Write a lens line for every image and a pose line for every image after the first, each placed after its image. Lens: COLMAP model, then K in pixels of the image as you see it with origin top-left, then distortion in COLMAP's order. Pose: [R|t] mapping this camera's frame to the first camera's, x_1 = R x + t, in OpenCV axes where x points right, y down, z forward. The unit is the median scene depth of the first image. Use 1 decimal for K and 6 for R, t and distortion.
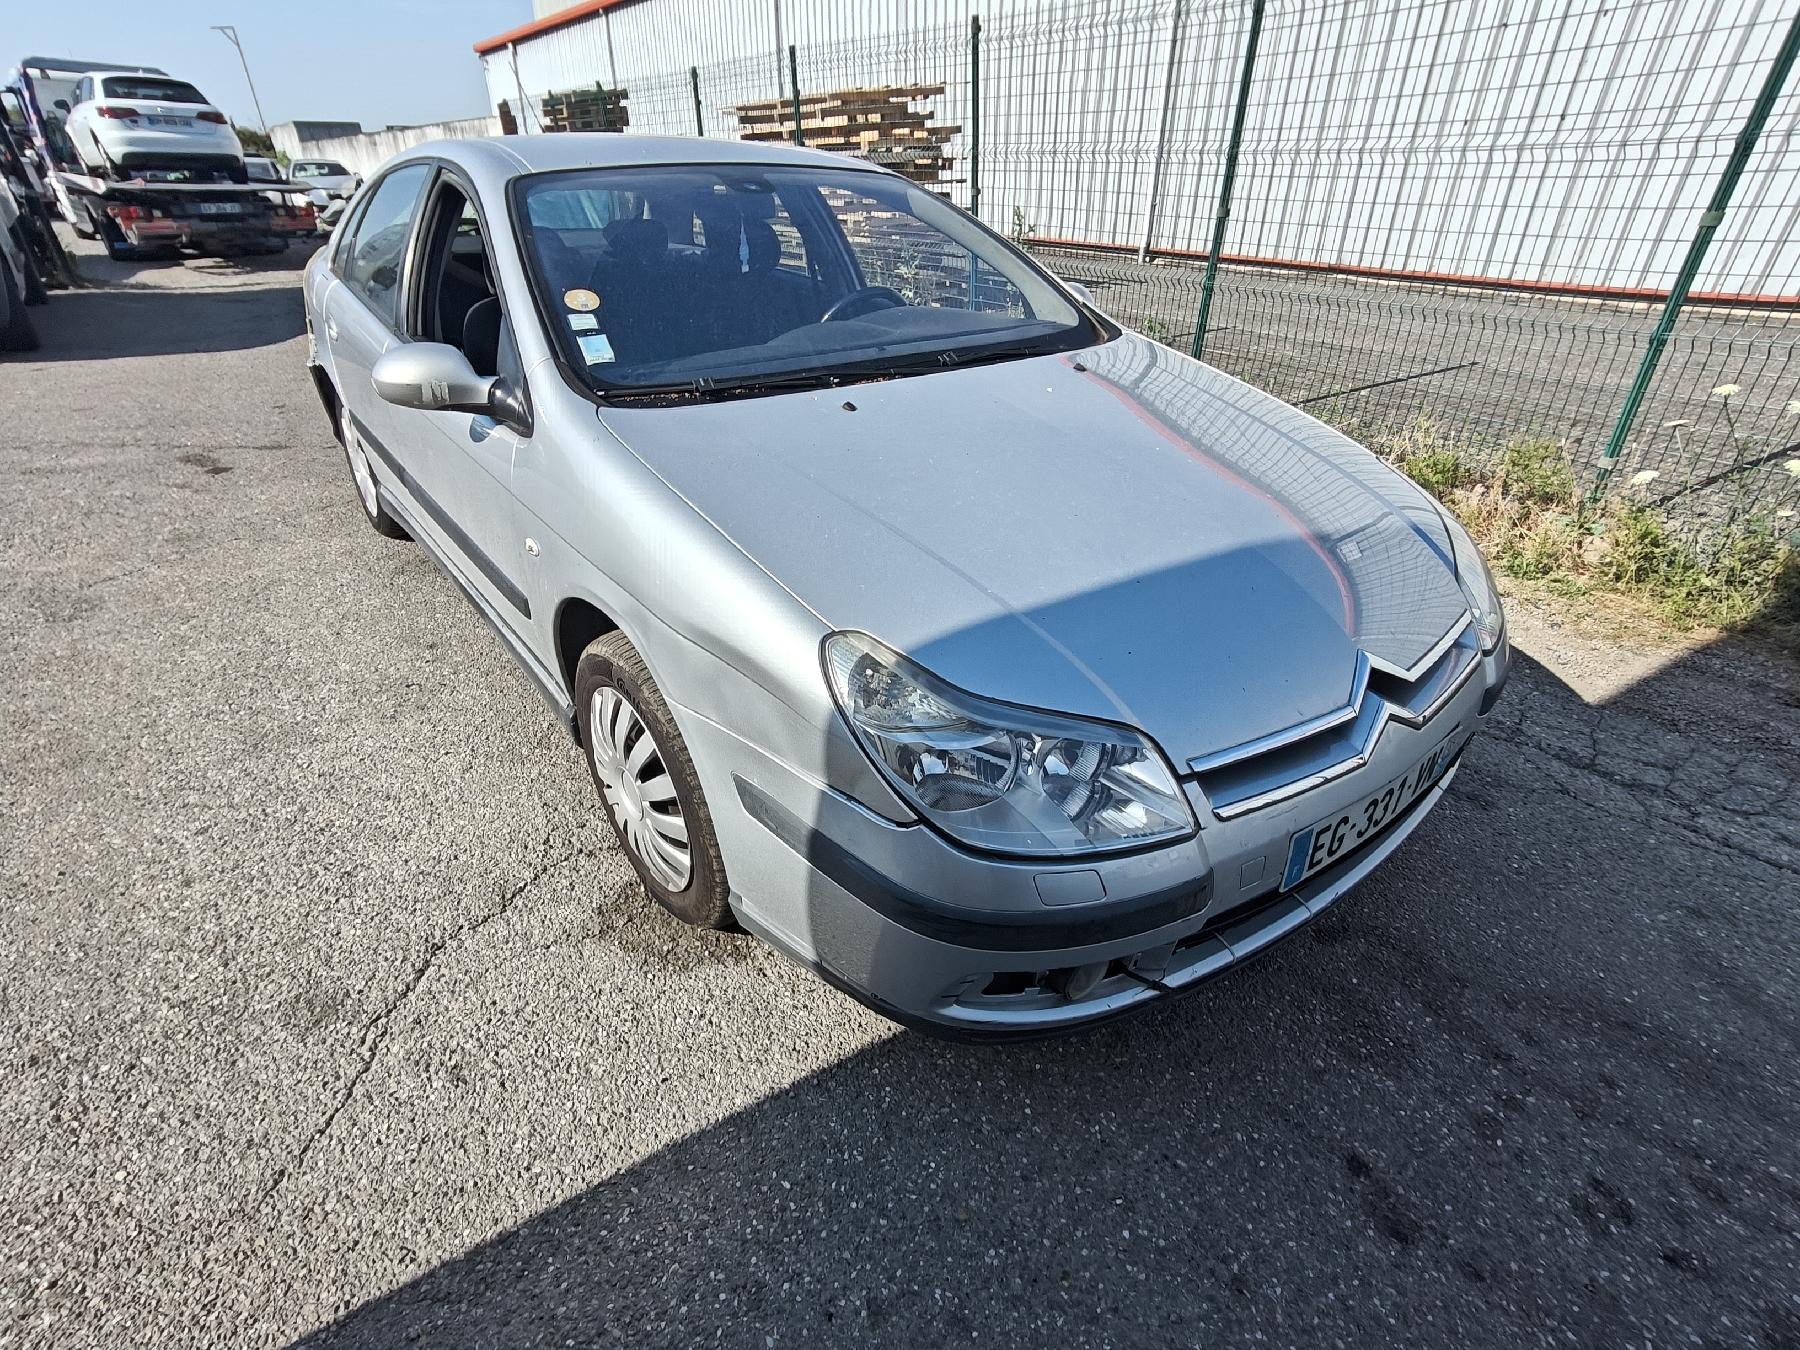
lens RADIAL K [[941.2, 0, 900.6], [0, 941.2, 665.5], [0, 0, 1]] dist [-0.022215, 0.031656]
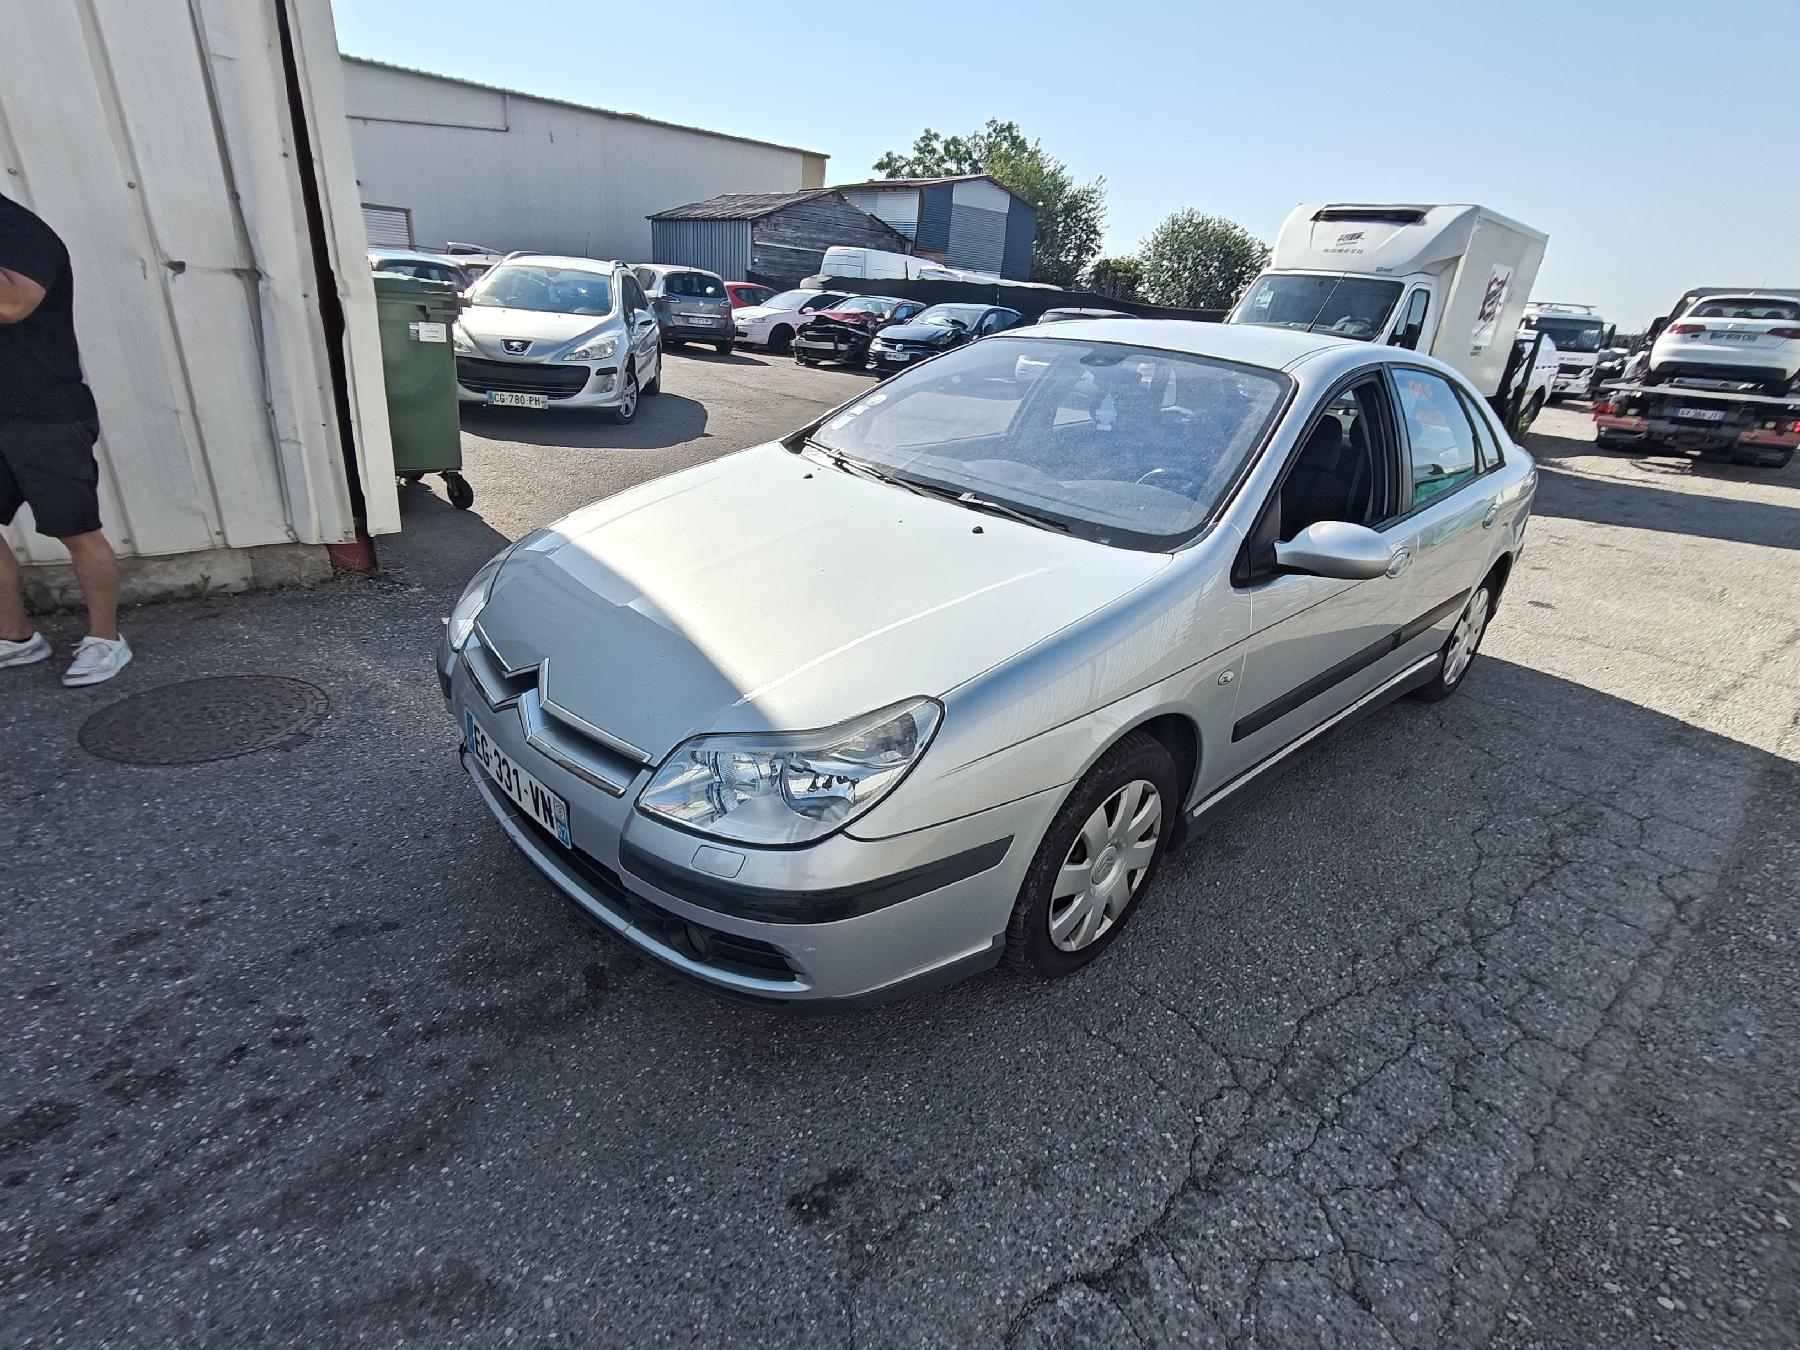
lens RADIAL K [[900.5, 0, 875.4], [0, 900.5, 669.4], [0, 0, 1]] dist [-0.033842, 0.026671]
pose [[0.103691, 0.400799, -0.910279, 0.427111], [-0.542511, 0.789870, 0.285984, -0.157434], [0.833625, 0.464182, 0.299340, 0.257392]]
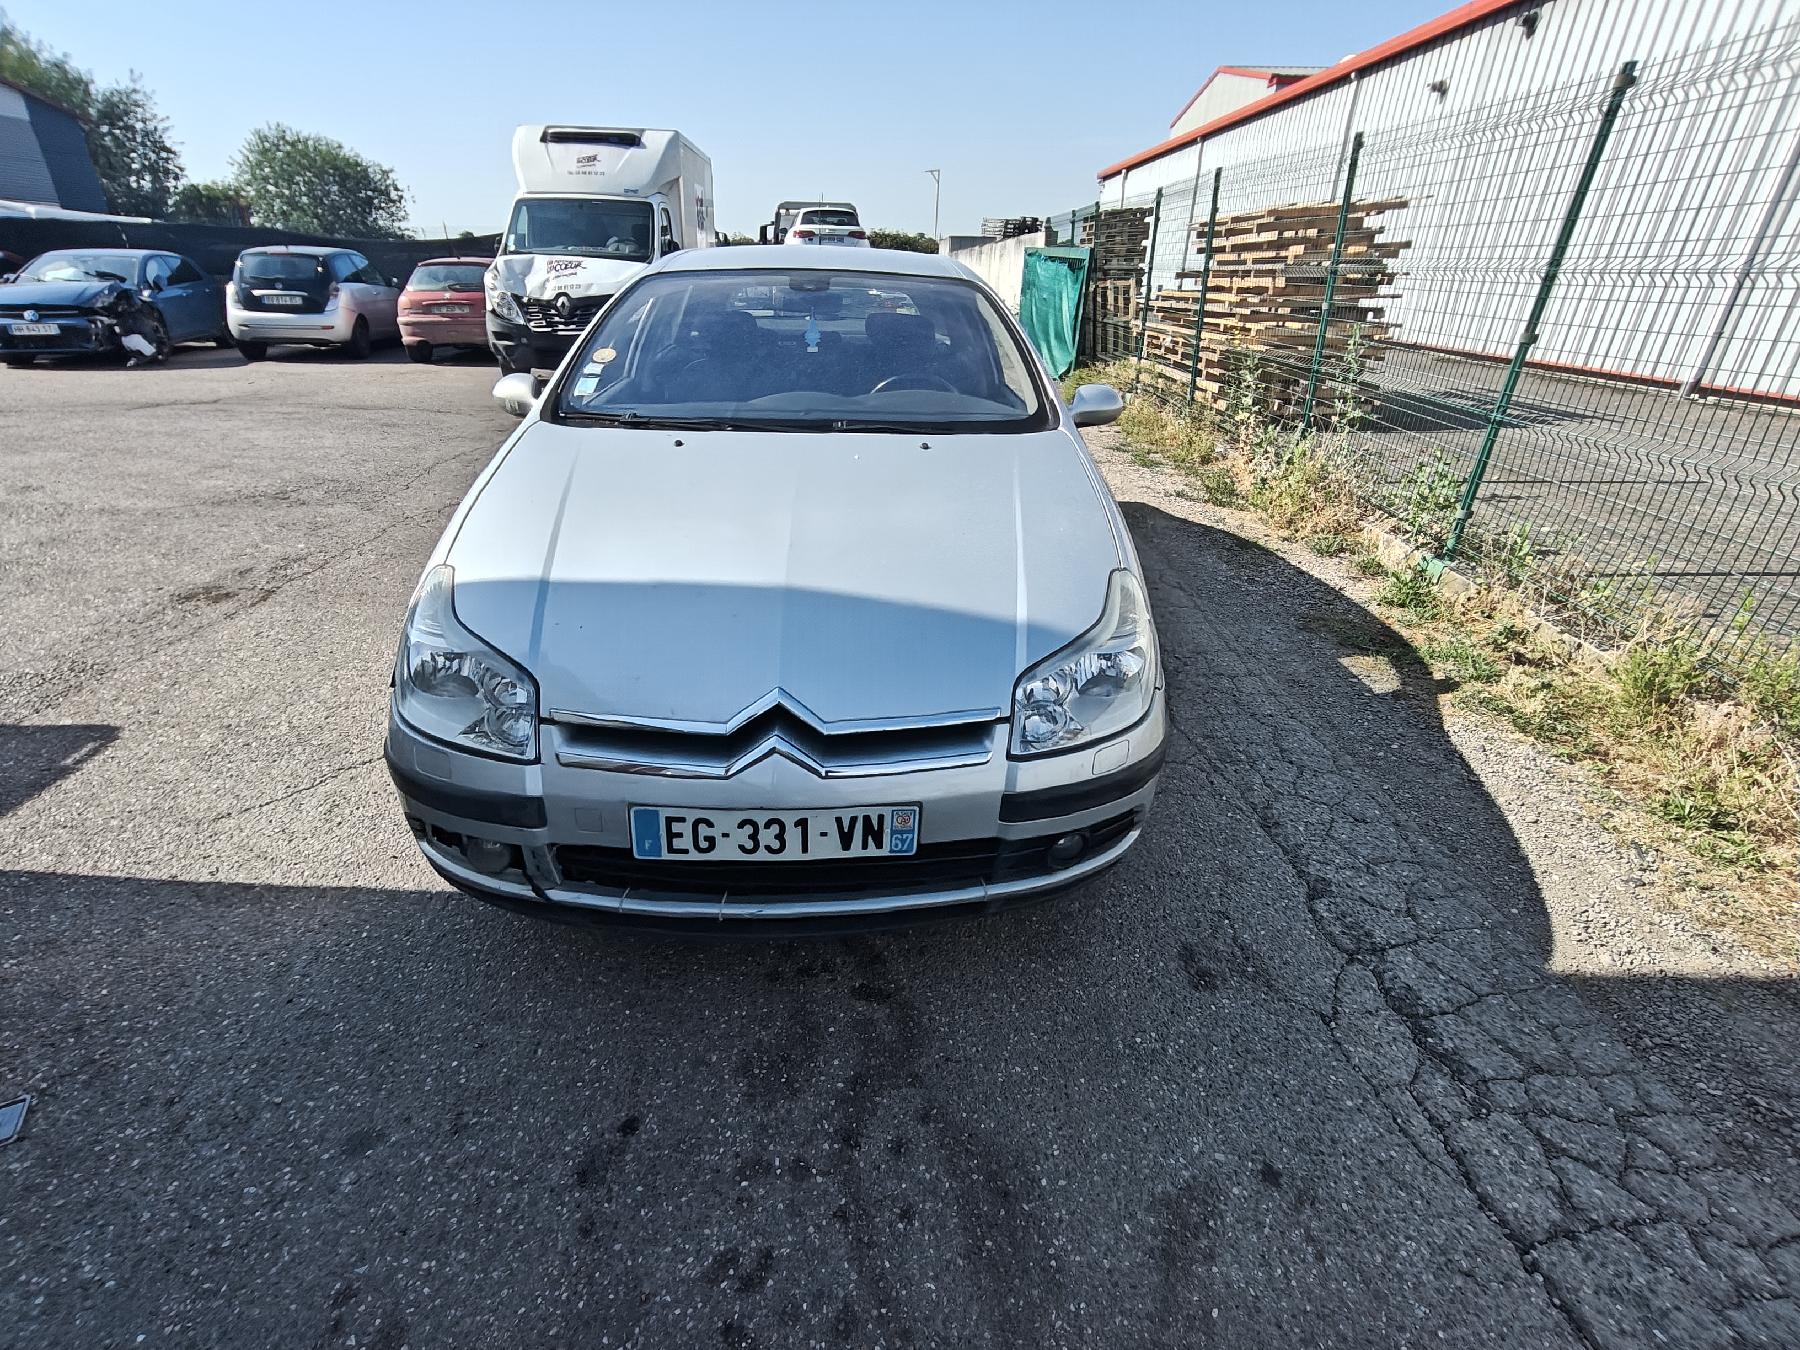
lens RADIAL K [[859.4, 0, 900.0], [0, 859.4, 675.0], [0, 0, 1]] dist [-0.003925, 0.009508]
pose [[0.825039, 0.260736, -0.501326, 0.283212], [-0.287267, 0.957518, 0.025240, -0.027387], [0.486610, 0.123190, 0.864890, 0.047998]]
